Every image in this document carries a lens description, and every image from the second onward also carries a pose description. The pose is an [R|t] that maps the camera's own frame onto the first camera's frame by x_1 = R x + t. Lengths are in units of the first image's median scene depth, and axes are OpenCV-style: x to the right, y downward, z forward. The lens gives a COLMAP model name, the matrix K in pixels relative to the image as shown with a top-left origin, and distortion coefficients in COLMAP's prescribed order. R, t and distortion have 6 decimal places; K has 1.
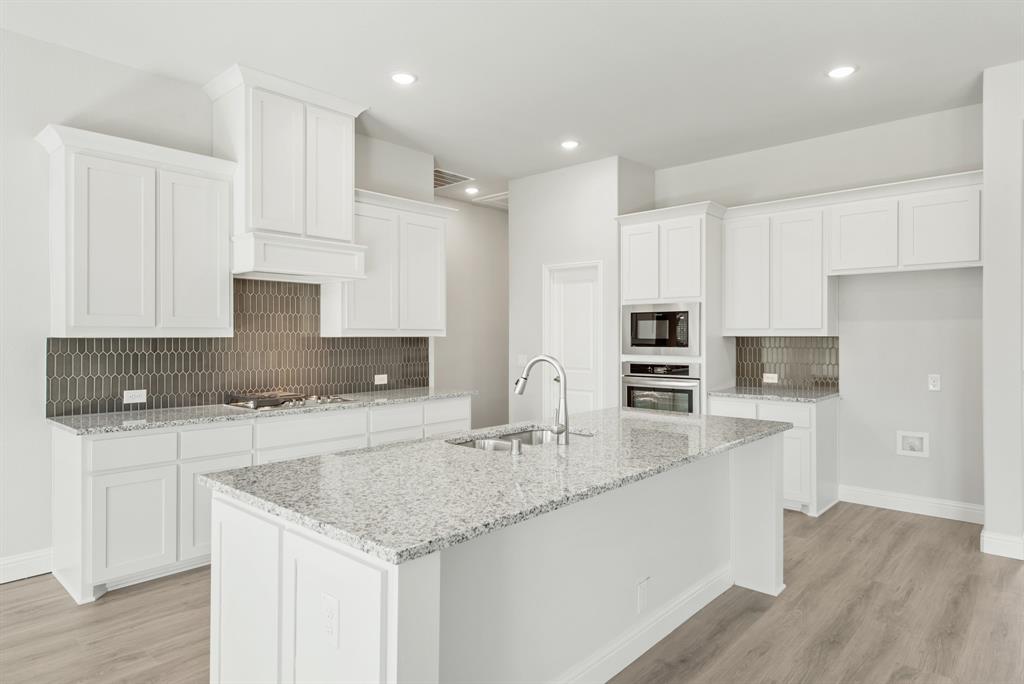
lens RADIAL K [[605.5, 0, 511.6], [0, 605.5, 338.8], [0, 0, 1]] dist [0.015099, -0.001978]
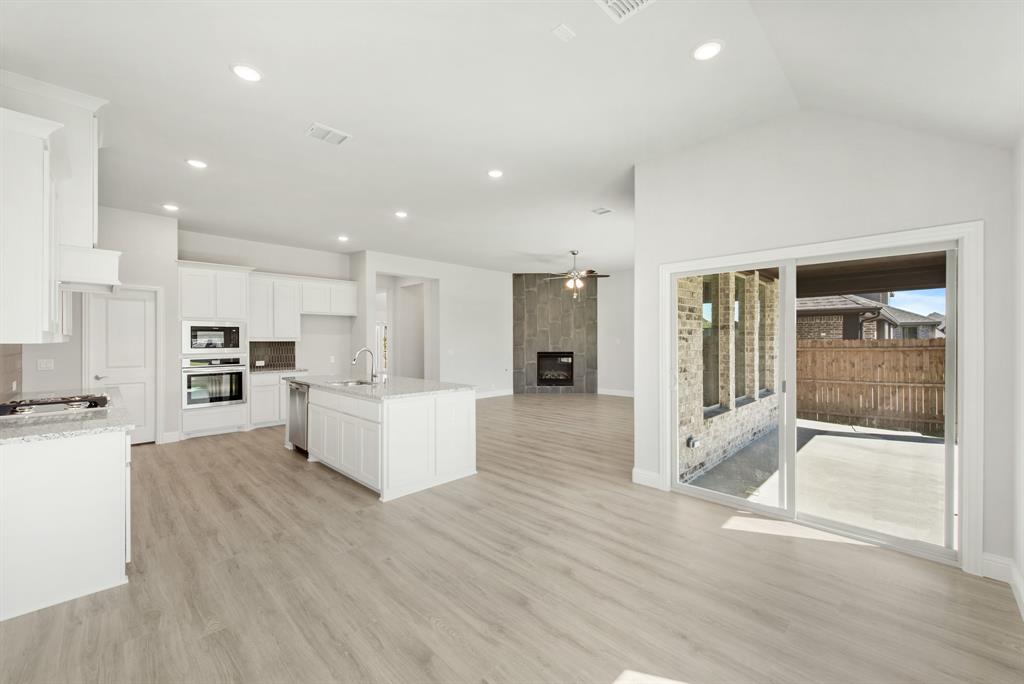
lens RADIAL K [[406.7, 0, 517.1], [0, 406.7, 339.6], [0, 0, 1]] dist [0.013733, -0.002944]
pose [[0.038042, -0.000472, 0.999276, -0.997840], [0.009406, 0.999956, 0.000115, -0.002686], [-0.999232, 0.009394, 0.038045, 0.177363]]
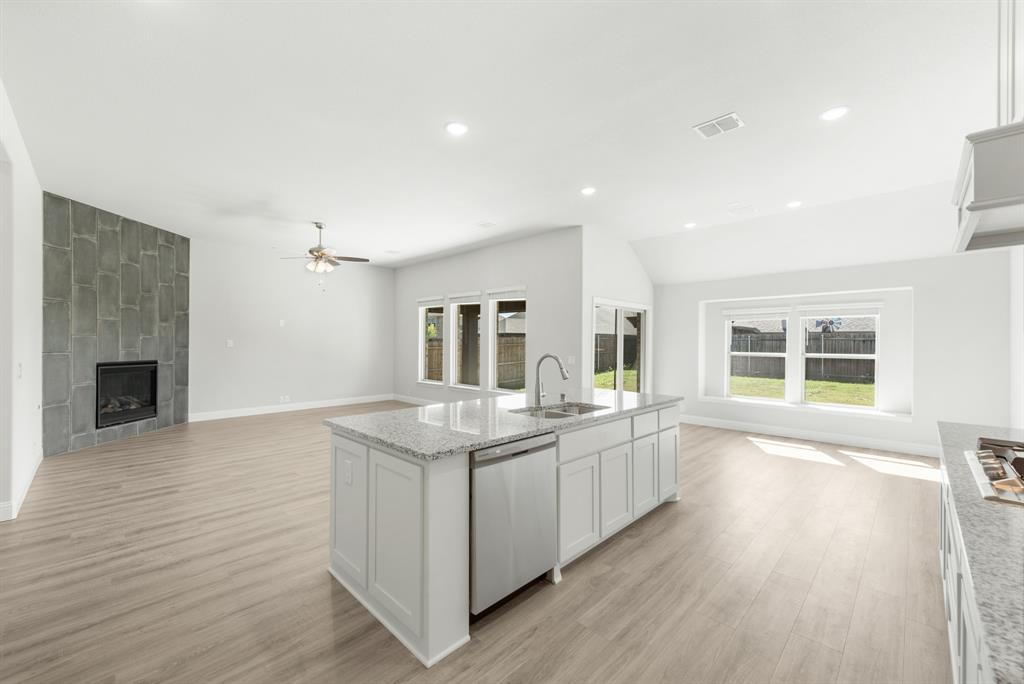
lens RADIAL K [[406.7, 0, 504.7], [0, 406.7, 344.5], [0, 0, 1]] dist [0.013733, -0.002944]
pose [[-0.998583, -0.006780, 0.052784, 0.073285], [-0.006205, 0.999920, 0.011051, -0.005166], [-0.052854, 0.010708, -0.998545, 1.278513]]
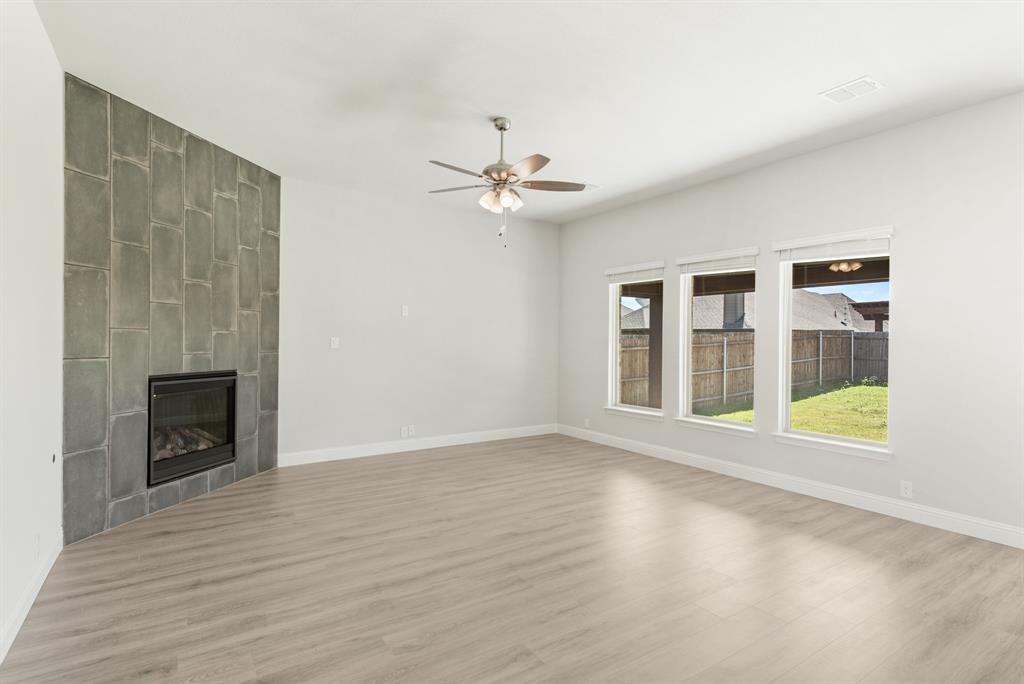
lens RADIAL K [[512.0, 0, 511.8], [0, 512.0, 343.9], [0, 0, 1]] dist [0.017931, -0.003538]
pose [[-0.968764, -0.010155, 0.247778, 0.497848], [-0.007410, 0.999900, 0.012007, -0.001242], [-0.247875, 0.009796, -0.968742, 0.852484]]
